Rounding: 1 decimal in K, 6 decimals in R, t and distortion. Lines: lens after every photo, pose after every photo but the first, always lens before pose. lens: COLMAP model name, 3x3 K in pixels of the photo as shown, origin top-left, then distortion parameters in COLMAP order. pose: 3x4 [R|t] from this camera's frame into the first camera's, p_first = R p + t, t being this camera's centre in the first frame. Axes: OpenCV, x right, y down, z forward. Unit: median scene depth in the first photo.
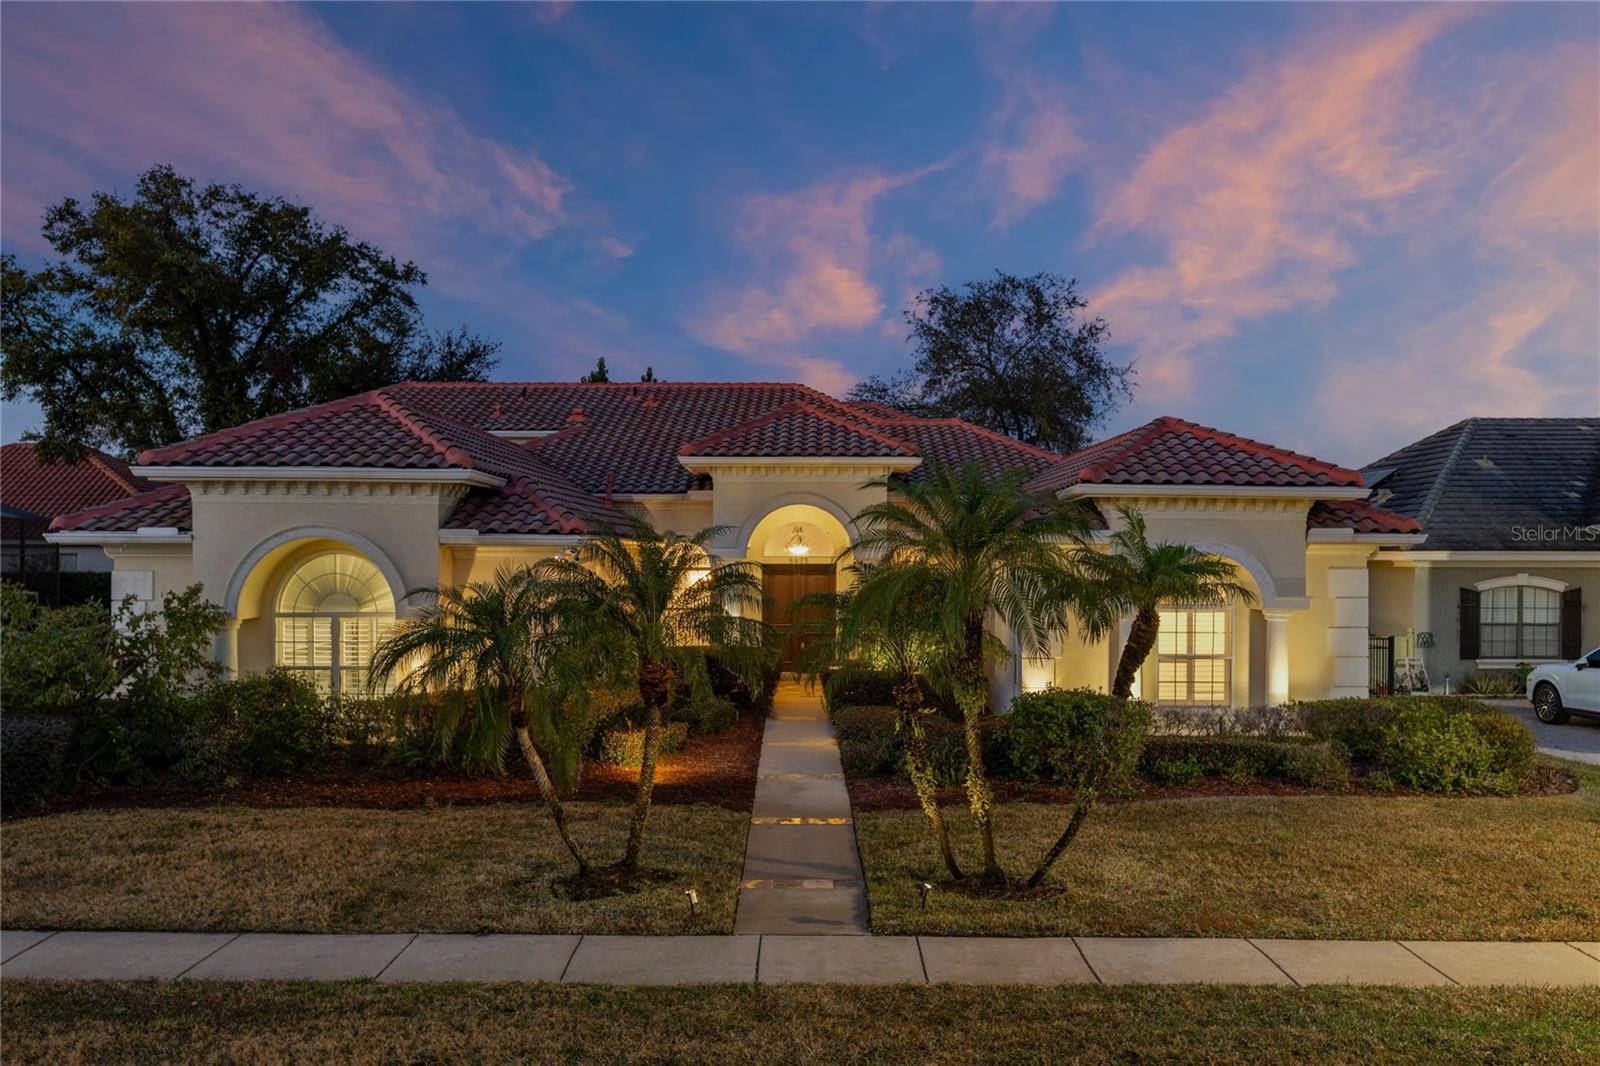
lens RADIAL K [[1303.7, 0, 798.1], [0, 1303.7, 542.2], [0, 0, 1]] dist [-0.013631, -0.004378]
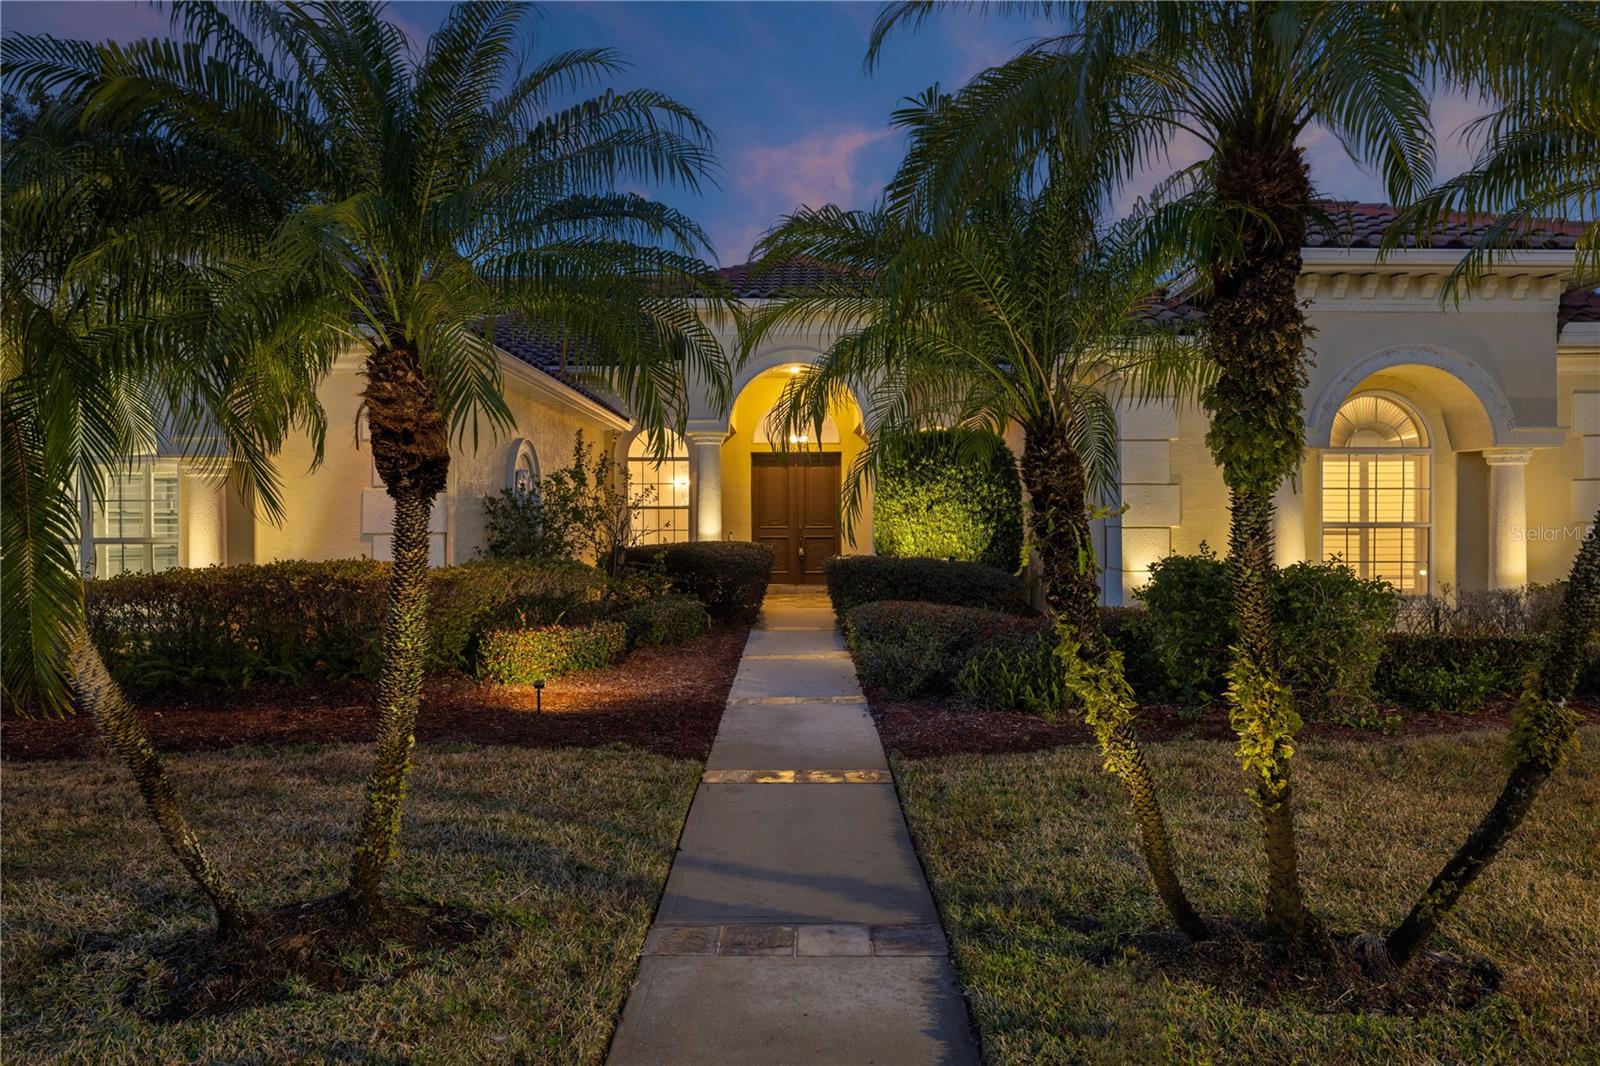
lens RADIAL K [[1104.9, 0, 804.2], [0, 1104.9, 524.5], [0, 0, 1]] dist [-0.006456, 0.001847]
pose [[0.999975, -0.005352, 0.004587, 0.004359], [0.005335, 0.999979, 0.003701, 0.104173], [-0.004607, -0.003676, 0.999983, 0.524202]]
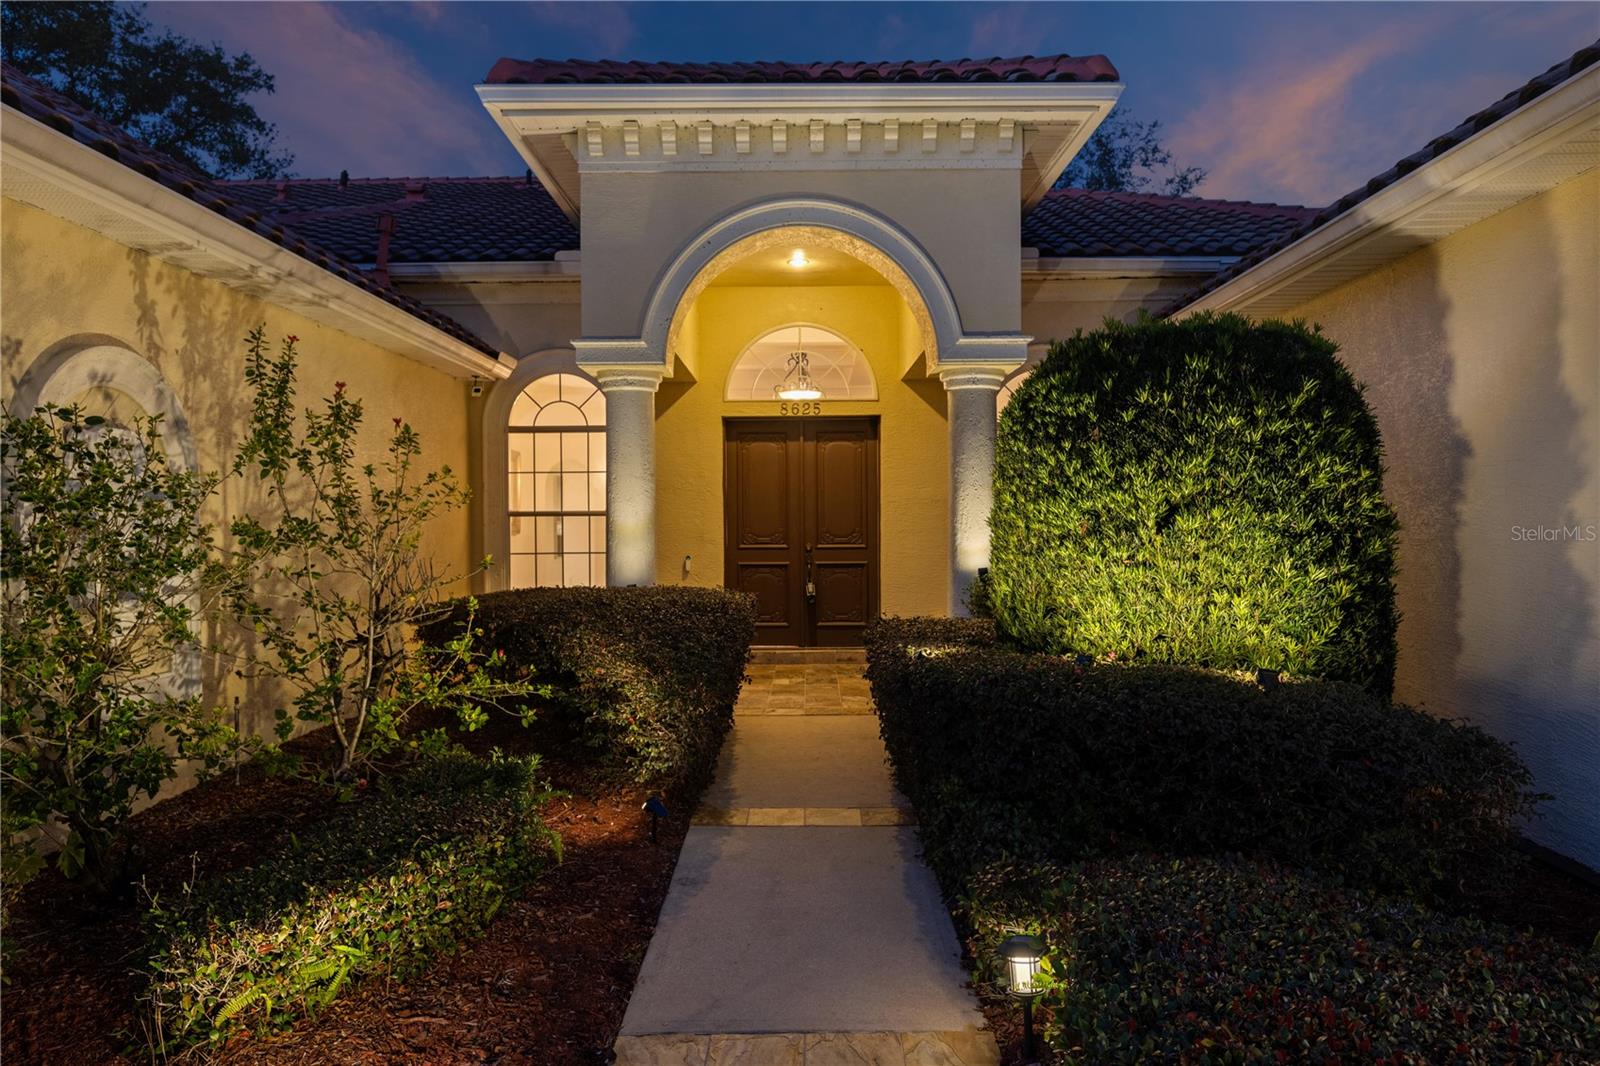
lens RADIAL K [[1104.9, 0, 795.7], [0, 1104.9, 528.2], [0, 0, 1]] dist [-0.006456, 0.001847]
pose [[0.999947, -0.005519, -0.008693, 0.003335], [0.005581, 0.999959, 0.007100, 0.094210], [0.008654, -0.007148, 0.999937, 1.050008]]
